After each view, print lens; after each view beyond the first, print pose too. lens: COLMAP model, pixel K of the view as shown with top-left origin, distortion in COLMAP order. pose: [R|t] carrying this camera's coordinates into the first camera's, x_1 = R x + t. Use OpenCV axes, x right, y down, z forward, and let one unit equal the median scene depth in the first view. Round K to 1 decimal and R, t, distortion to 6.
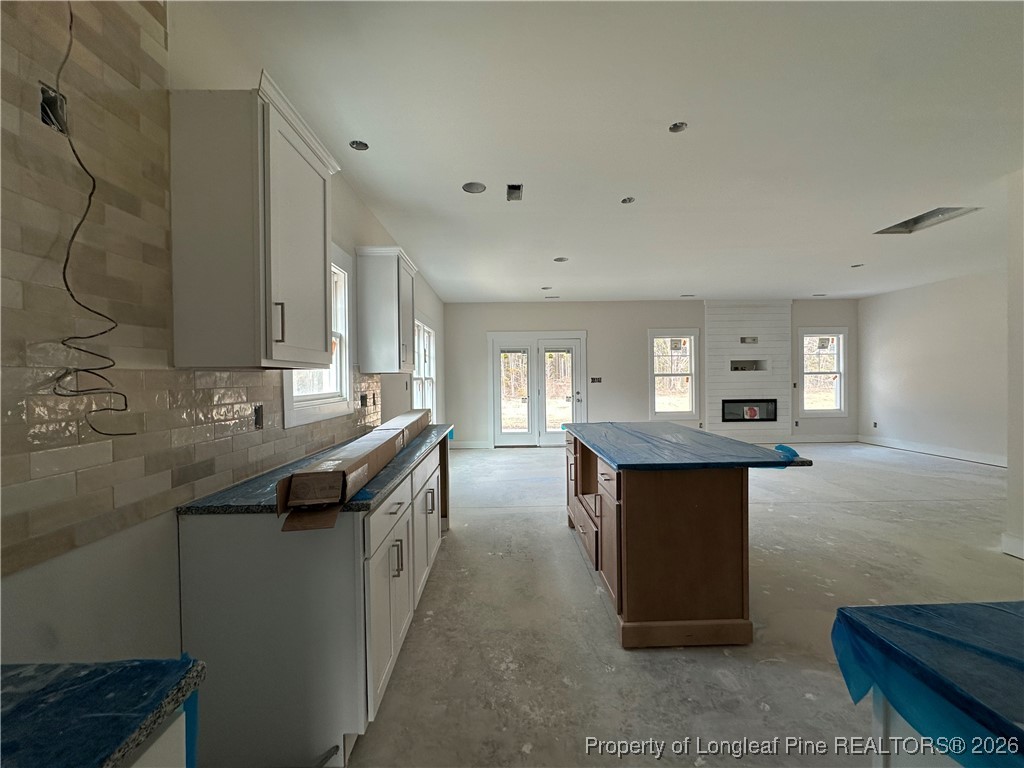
lens RADIAL K [[409.1, 0, 512.0], [0, 409.1, 382.5], [0, 0, 1]] dist [-0.003634, 0.000374]
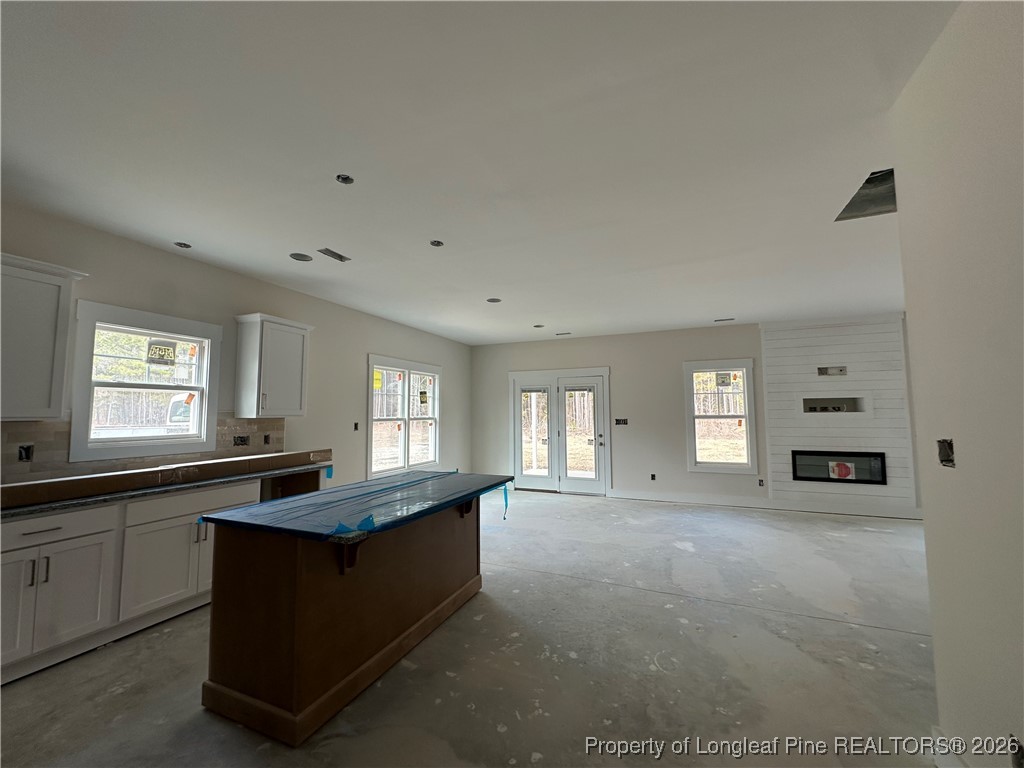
lens RADIAL K [[409.1, 0, 512.0], [0, 409.1, 382.5], [0, 0, 1]] dist [-0.003634, 0.000374]
pose [[0.911884, -0.023239, -0.409790, 0.354939], [-0.011452, 0.996567, -0.081998, -0.015305], [0.410289, 0.079466, 0.908487, 0.089876]]
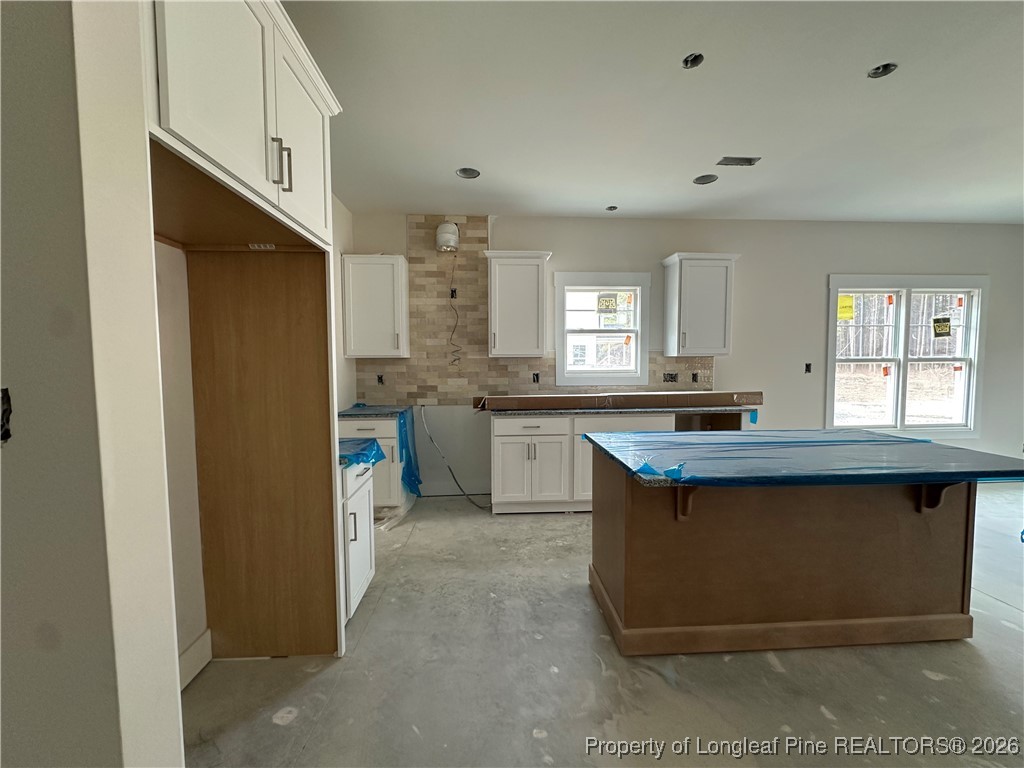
lens RADIAL K [[409.1, 0, 512.0], [0, 409.1, 382.5], [0, 0, 1]] dist [-0.003634, 0.000374]
pose [[0.033815, 0.068659, -0.997067, 0.378066], [-0.007948, 0.997624, 0.068428, -0.010231], [0.999397, 0.005611, 0.034281, 0.184950]]
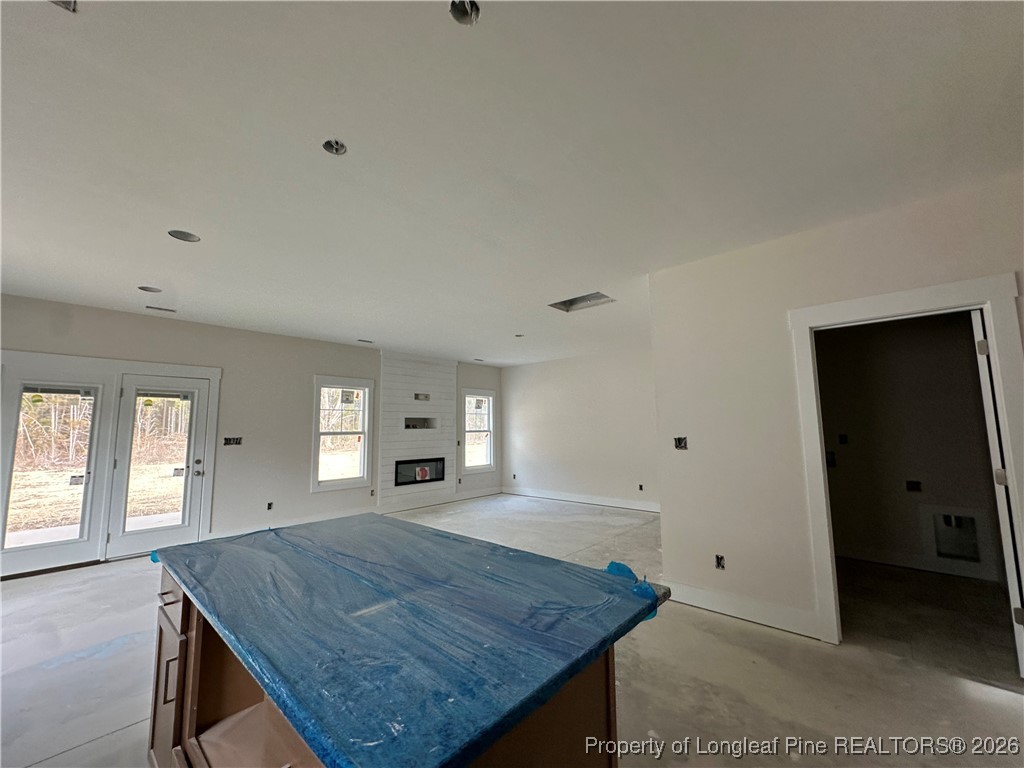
lens RADIAL K [[409.1, 0, 512.0], [0, 409.1, 382.5], [0, 0, 1]] dist [-0.003634, 0.000374]
pose [[0.687112, 0.087341, 0.721283, 0.025349], [0.010410, 0.991463, -0.129974, -0.009594], [-0.726477, 0.096816, 0.680337, 0.183792]]
